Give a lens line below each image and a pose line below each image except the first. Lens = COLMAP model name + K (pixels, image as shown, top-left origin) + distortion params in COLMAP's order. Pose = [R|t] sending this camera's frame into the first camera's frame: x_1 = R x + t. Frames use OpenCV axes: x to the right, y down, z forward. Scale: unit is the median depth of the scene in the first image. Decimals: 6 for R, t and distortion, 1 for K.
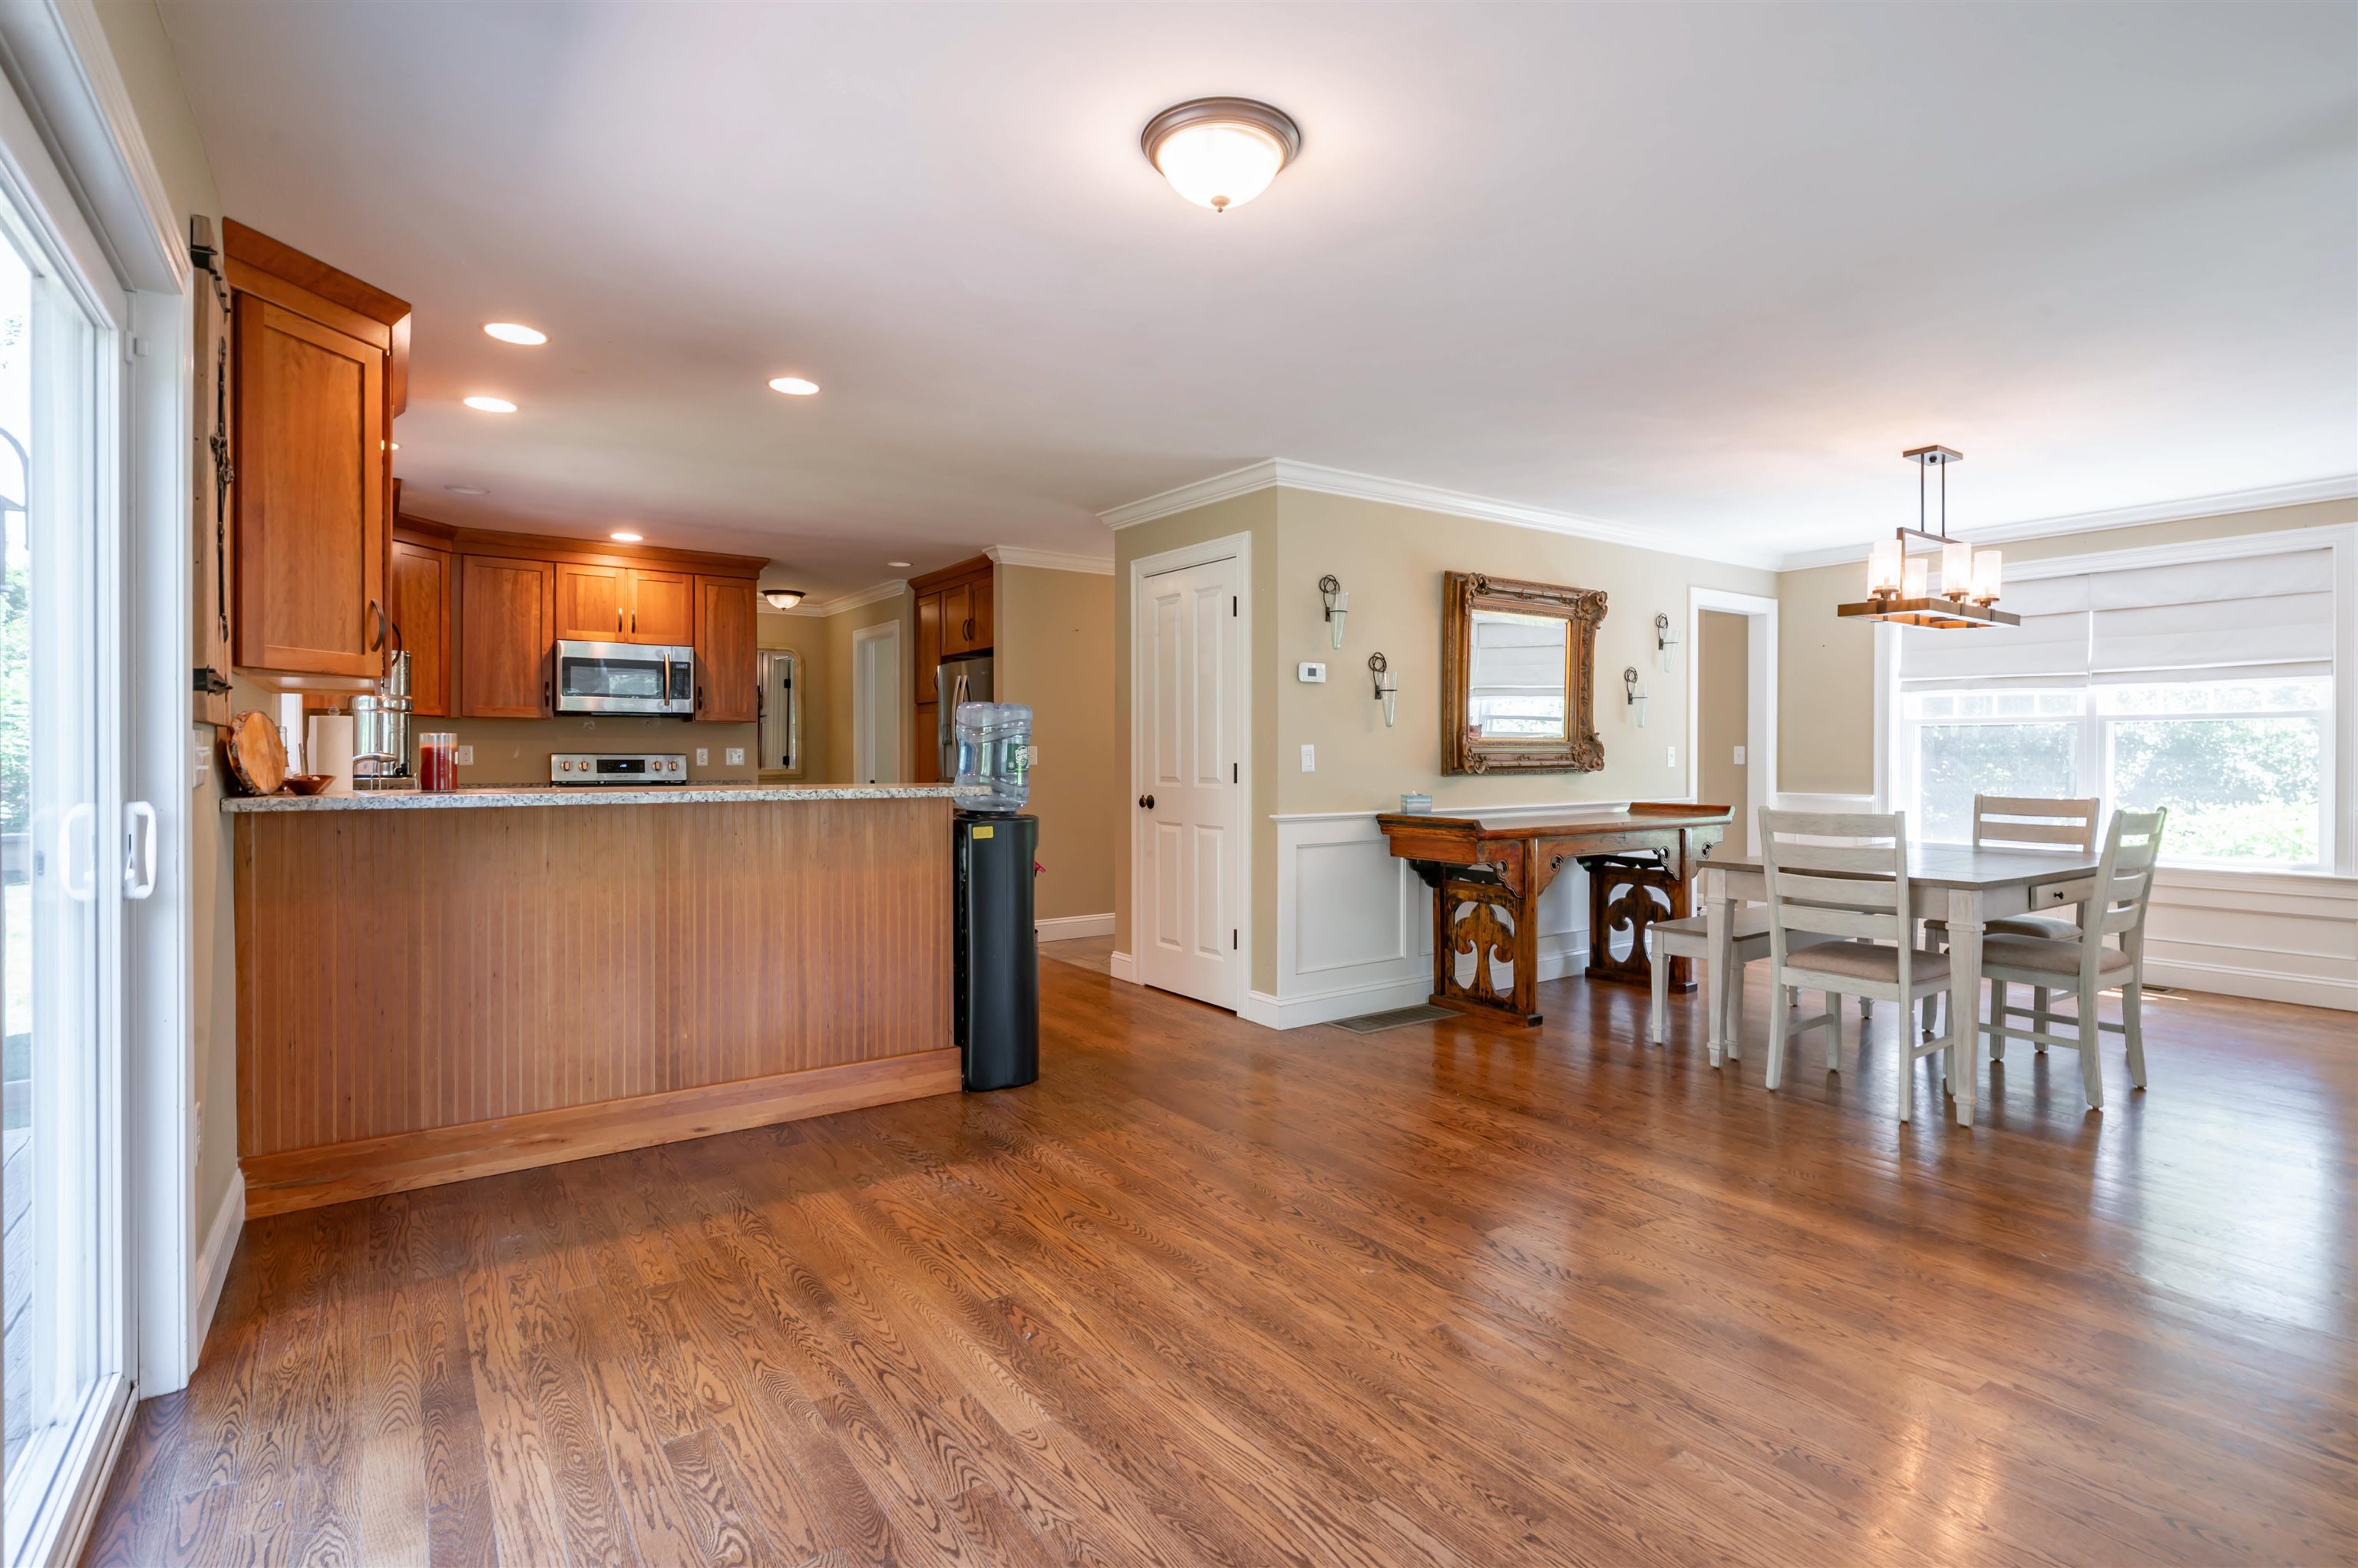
lens RADIAL K [[1134.3, 0, 1181.7], [0, 1134.3, 758.1], [0, 0, 1]] dist [-0.005039, 0.003945]
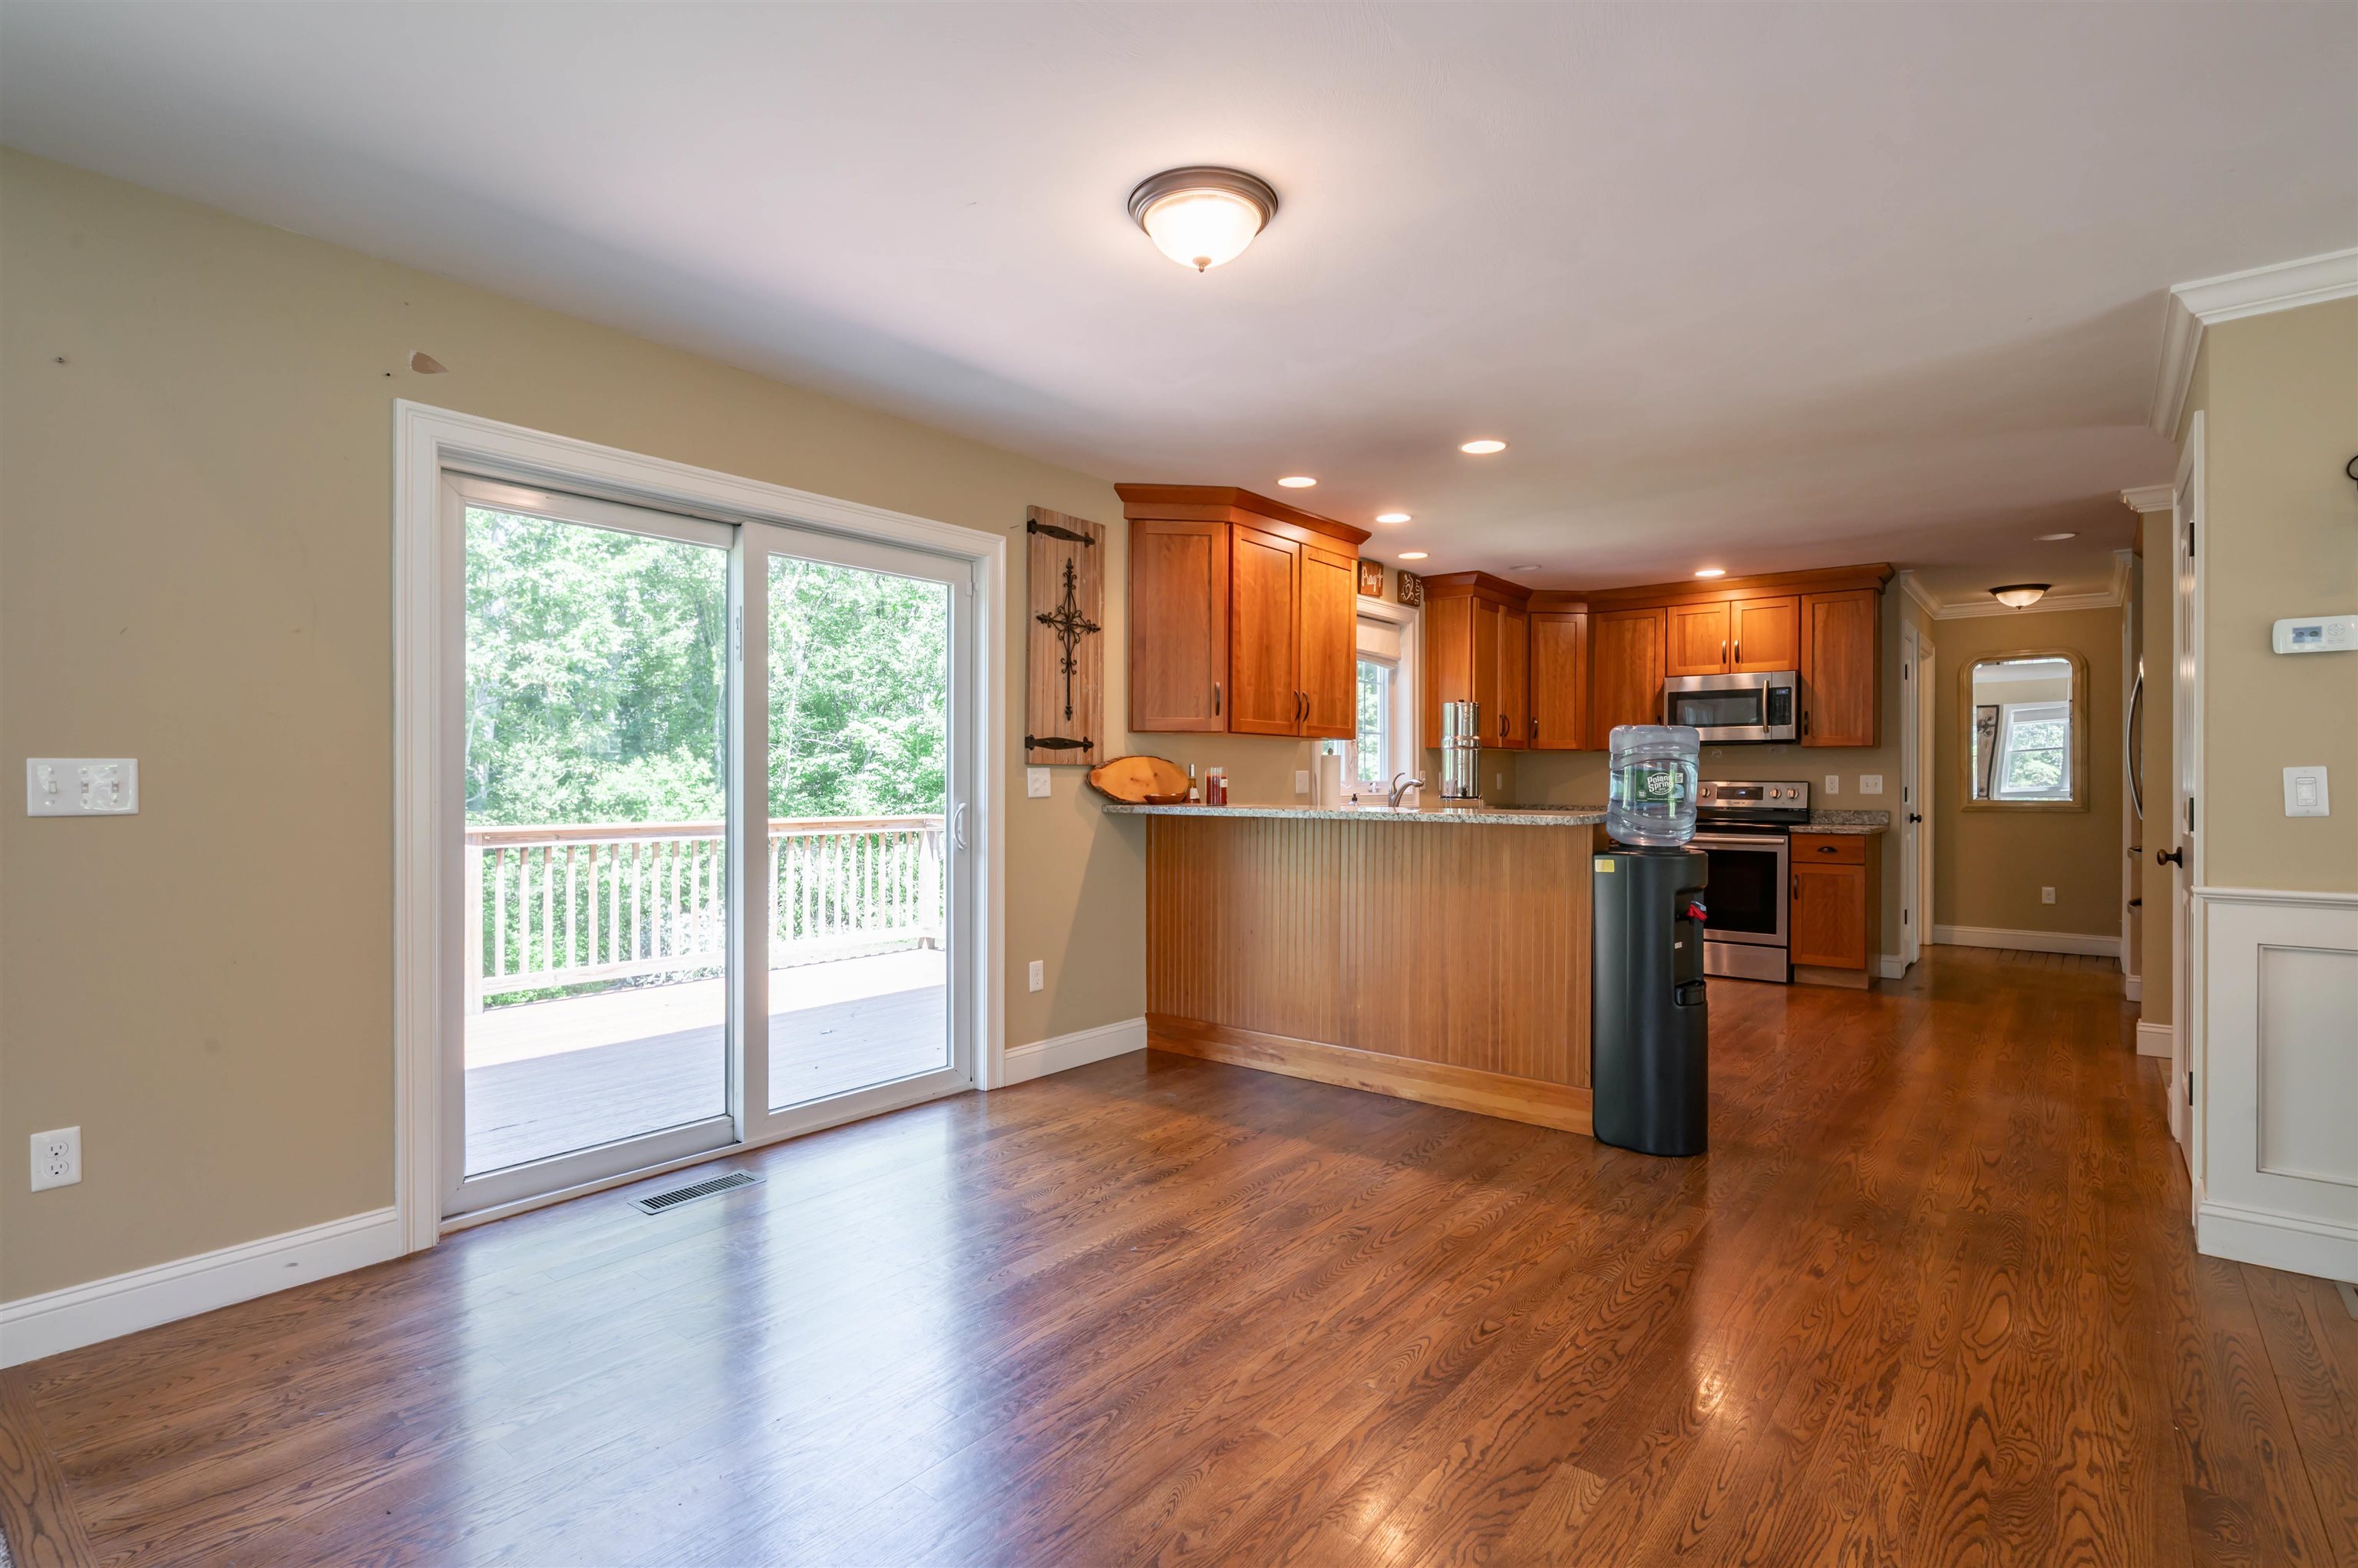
lens RADIAL K [[1134.3, 0, 1181.9], [0, 1134.3, 778.4], [0, 0, 1]] dist [-0.005039, 0.003945]
pose [[0.278412, 0.000093, -0.960462, 0.485591], [-0.006207, 0.999979, -0.001702, -0.001792], [0.960442, 0.006435, 0.278407, 0.317643]]
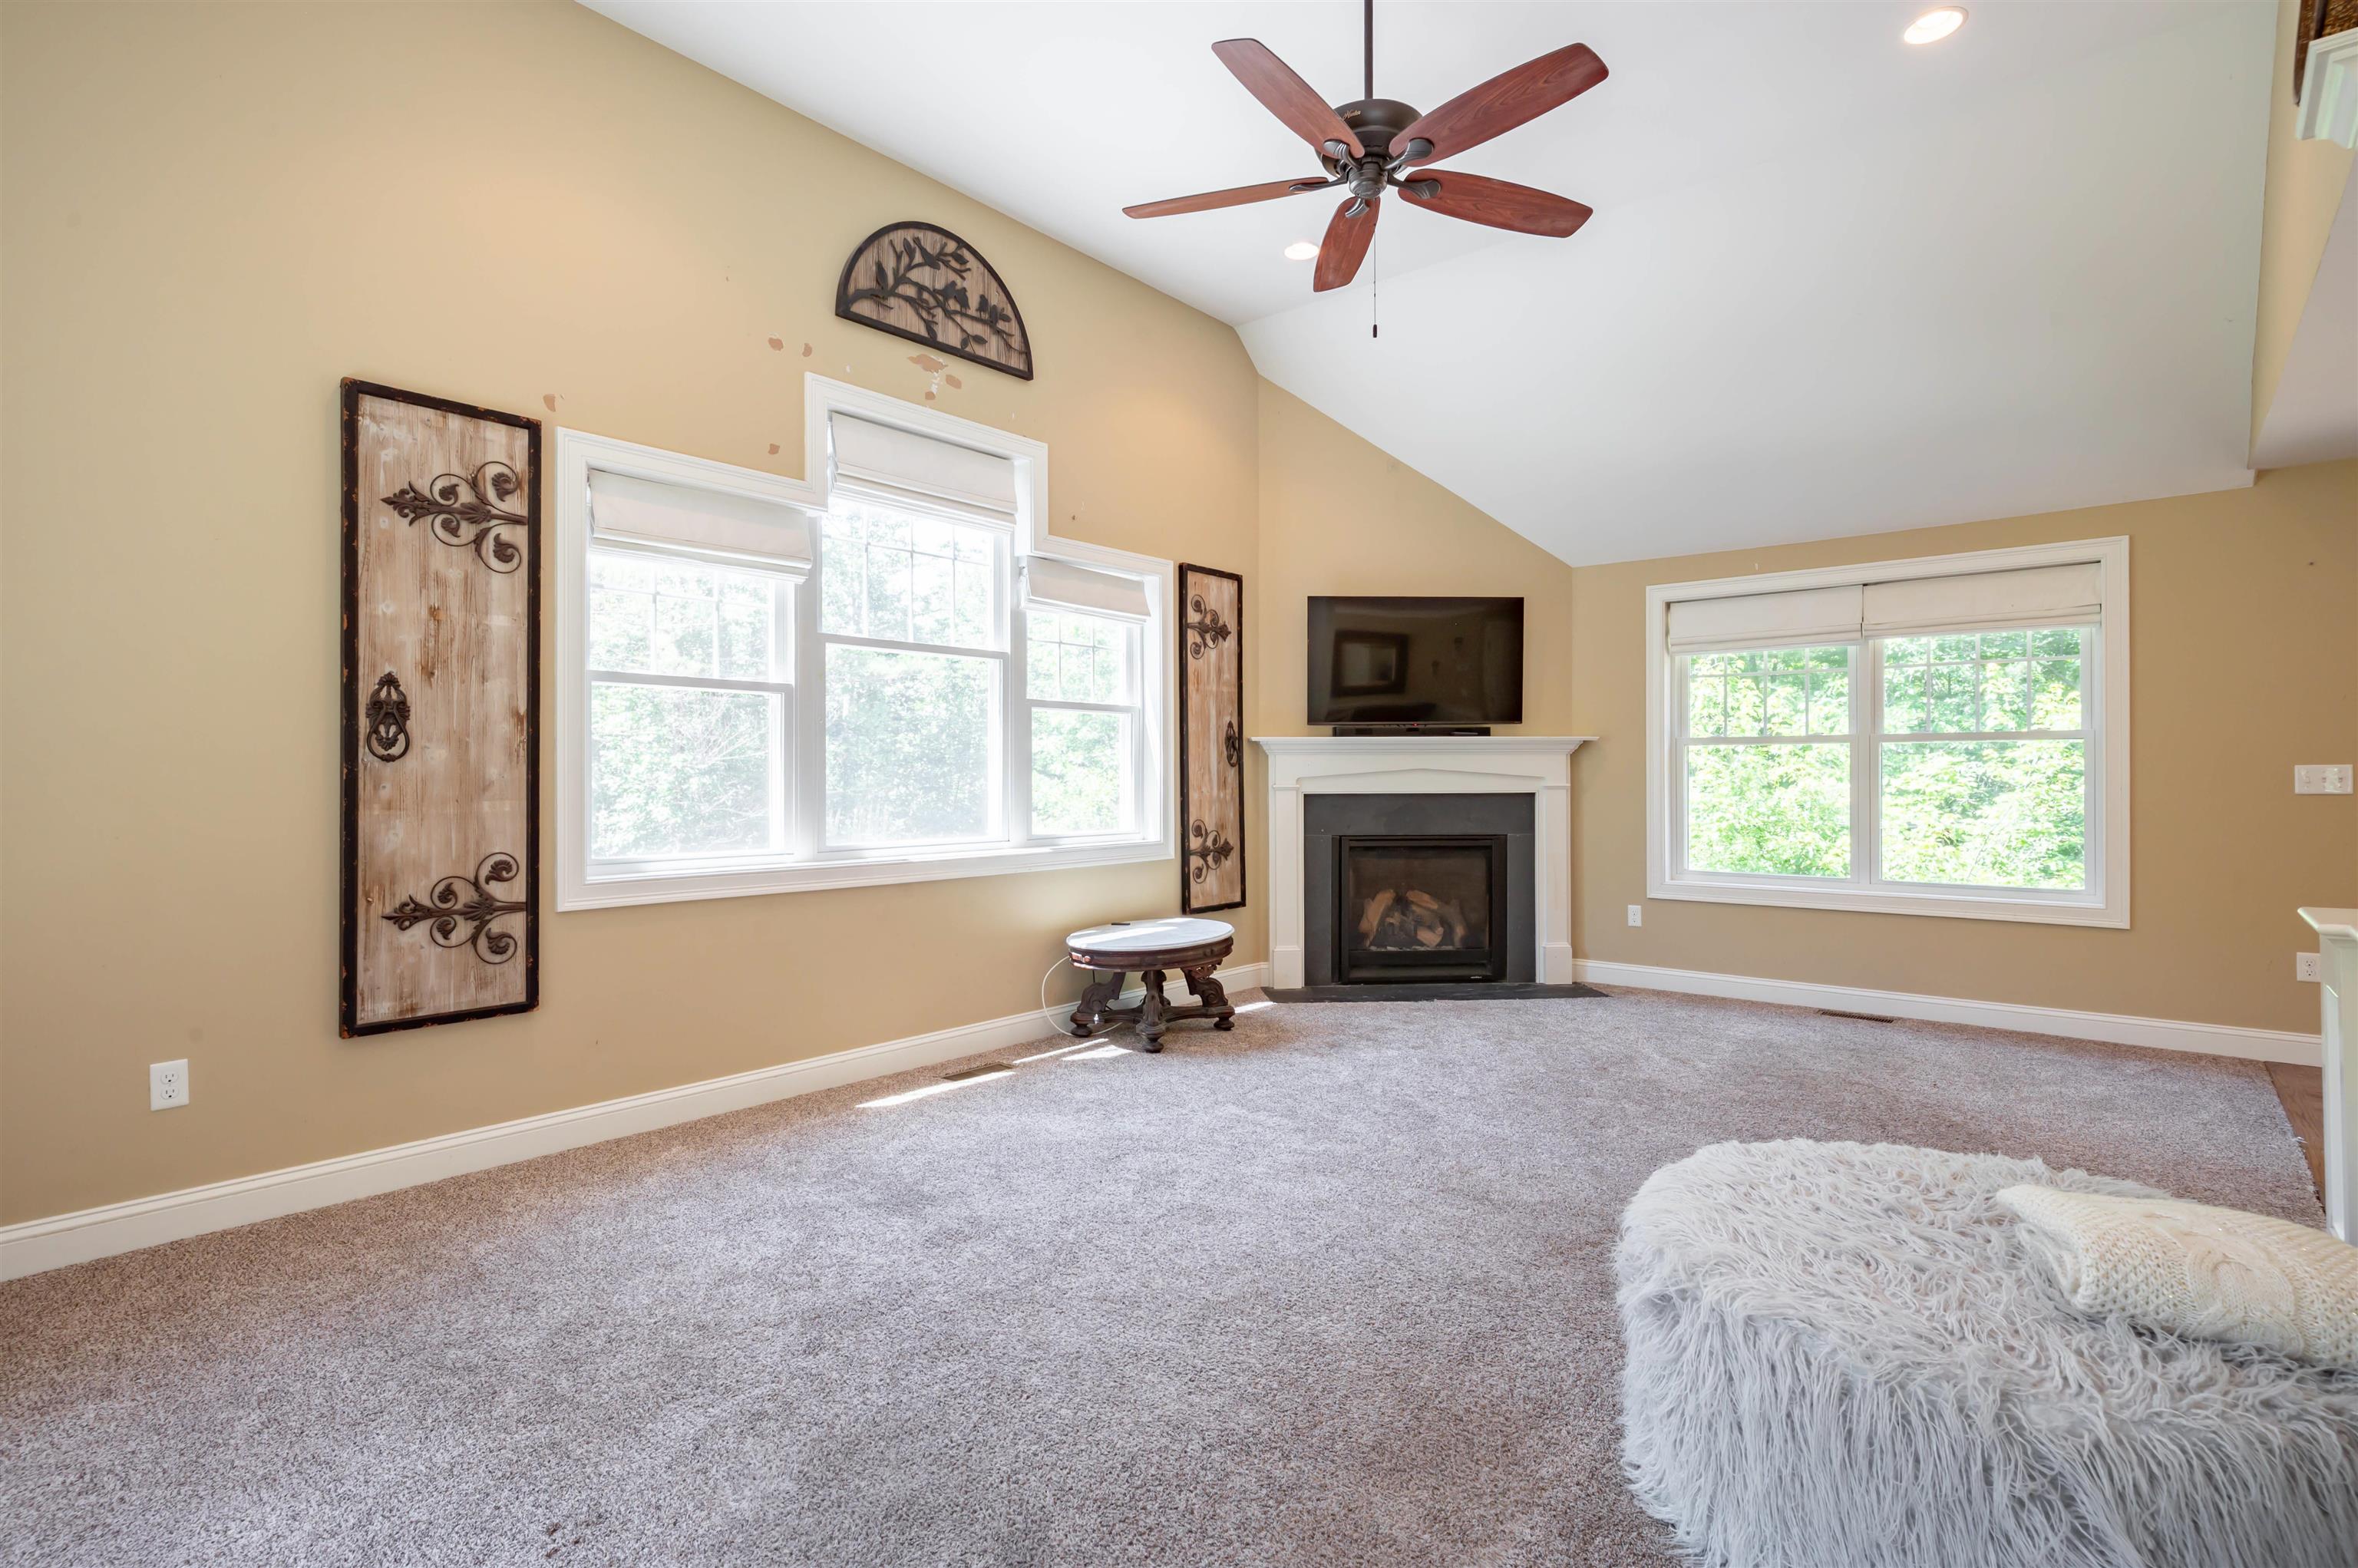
lens RADIAL K [[1134.3, 0, 1219.2], [0, 1134.3, 775.2], [0, 0, 1]] dist [-0.005039, 0.003945]
pose [[-0.963441, 0.001276, -0.267918, 1.017558], [0.001192, 0.999999, 0.000476, -0.000492], [0.267918, 0.000140, -0.963442, 0.662943]]
